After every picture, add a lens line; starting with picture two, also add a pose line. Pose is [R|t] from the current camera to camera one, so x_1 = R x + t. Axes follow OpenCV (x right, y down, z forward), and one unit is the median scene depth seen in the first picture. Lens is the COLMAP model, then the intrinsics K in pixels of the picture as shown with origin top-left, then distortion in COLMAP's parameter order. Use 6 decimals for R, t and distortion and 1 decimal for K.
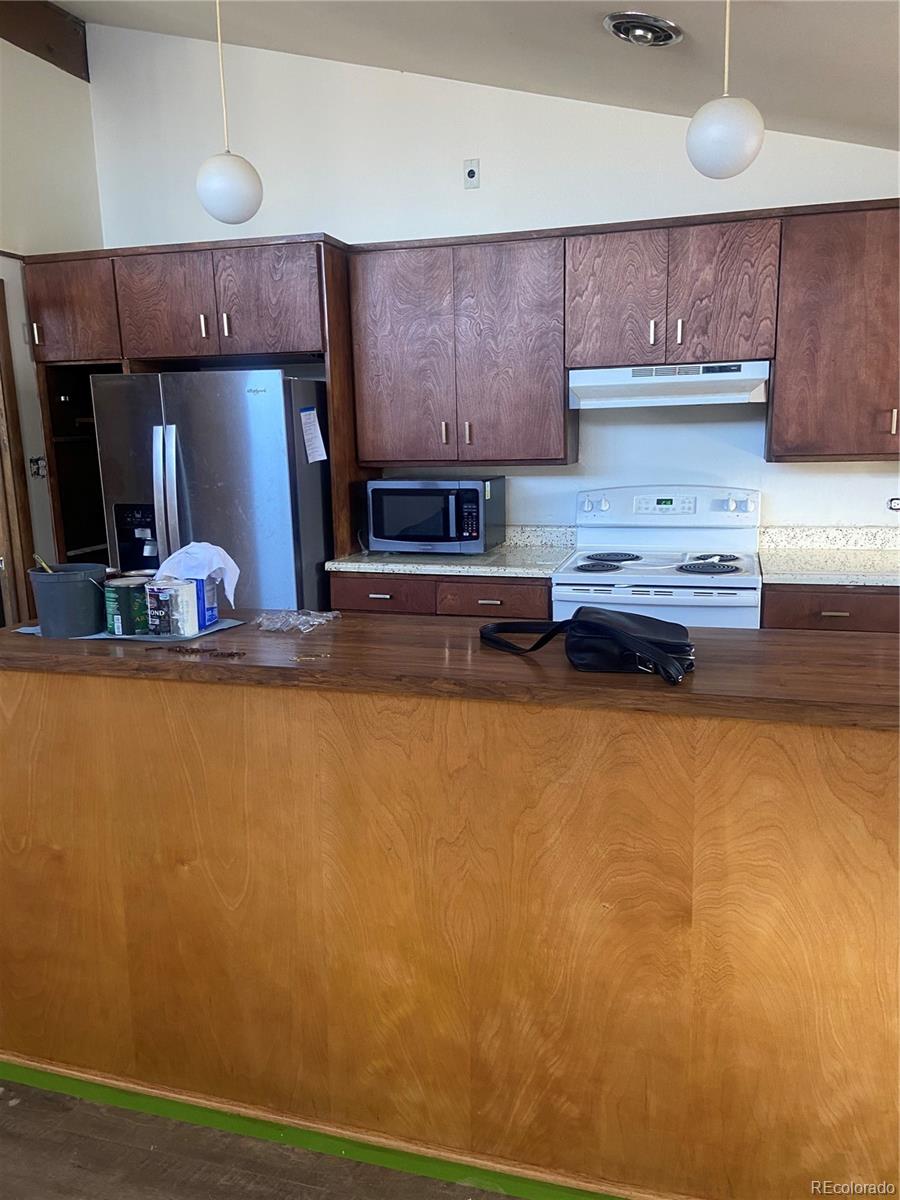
lens RADIAL K [[911.6, 0, 444.5], [0, 911.6, 592.6], [0, 0, 1]] dist [0.084254, -0.076894]
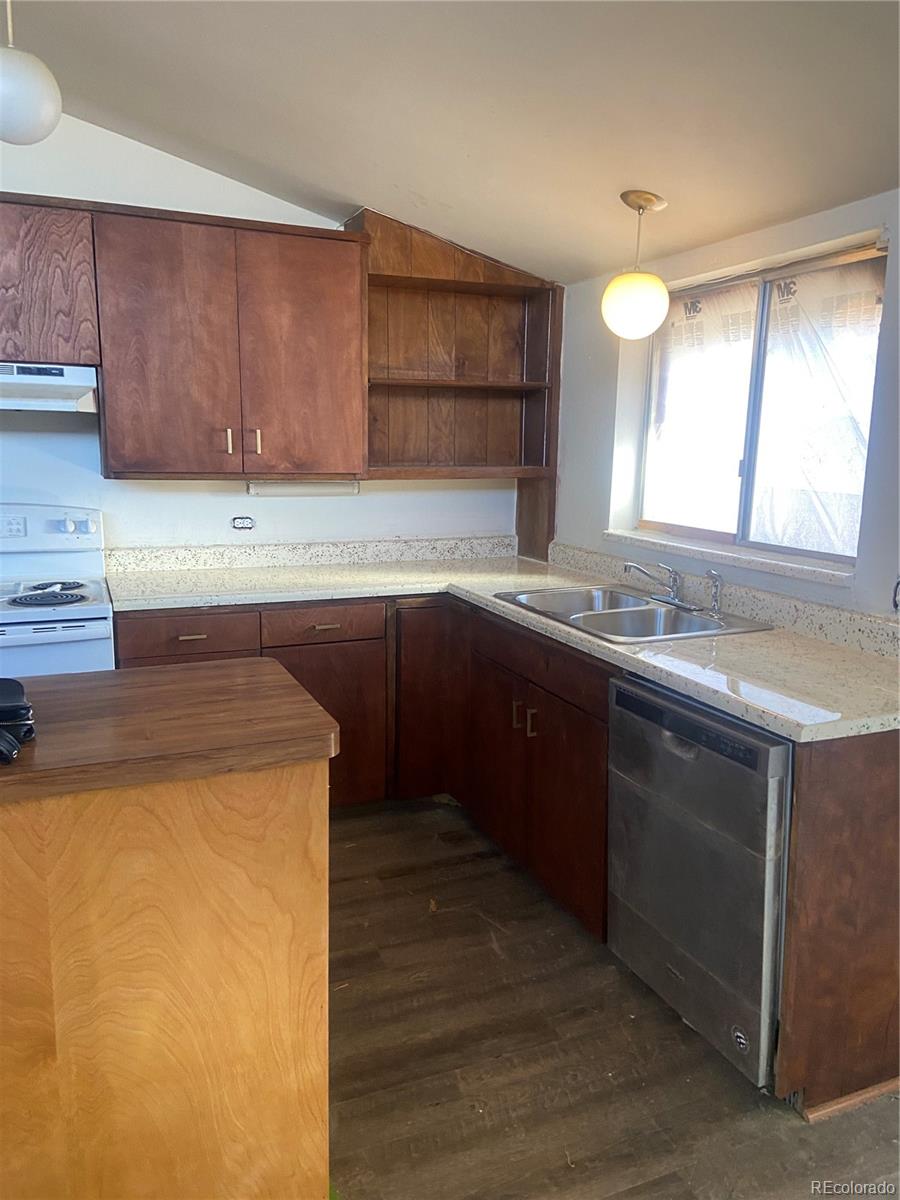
lens RADIAL K [[911.6, 0, 476.3], [0, 911.6, 610.9], [0, 0, 1]] dist [0.084254, -0.076894]
pose [[0.757198, -0.080385, 0.648220, 0.027321], [0.080907, 0.996298, 0.029041, -0.008641], [-0.648155, 0.030456, 0.760899, 0.075841]]
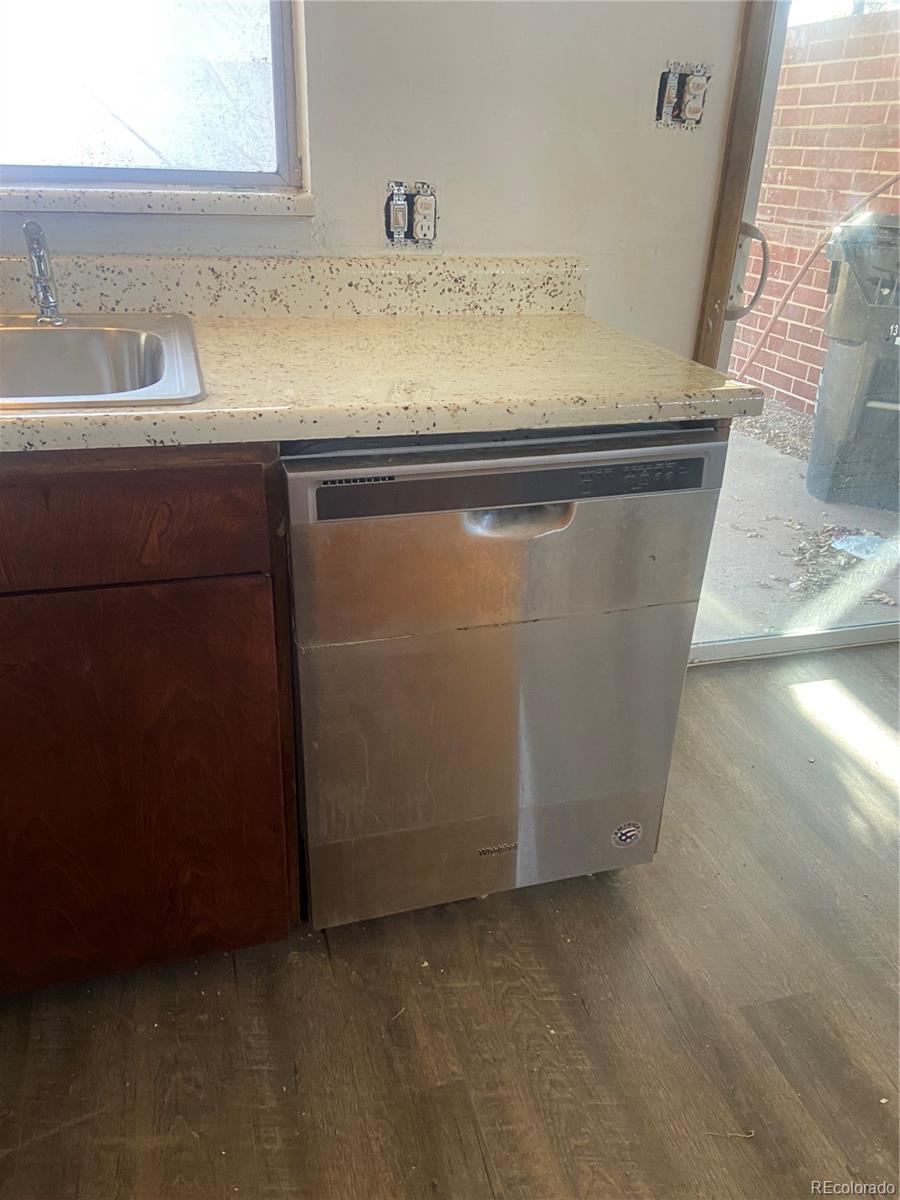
lens RADIAL K [[911.6, 0, 453.2], [0, 911.6, 602.9], [0, 0, 1]] dist [0.084254, -0.076894]
pose [[-0.552161, -0.366330, 0.748947, 0.210986], [0.126314, 0.851174, 0.509458, -0.036333], [-0.824114, 0.375905, -0.423712, 0.512795]]
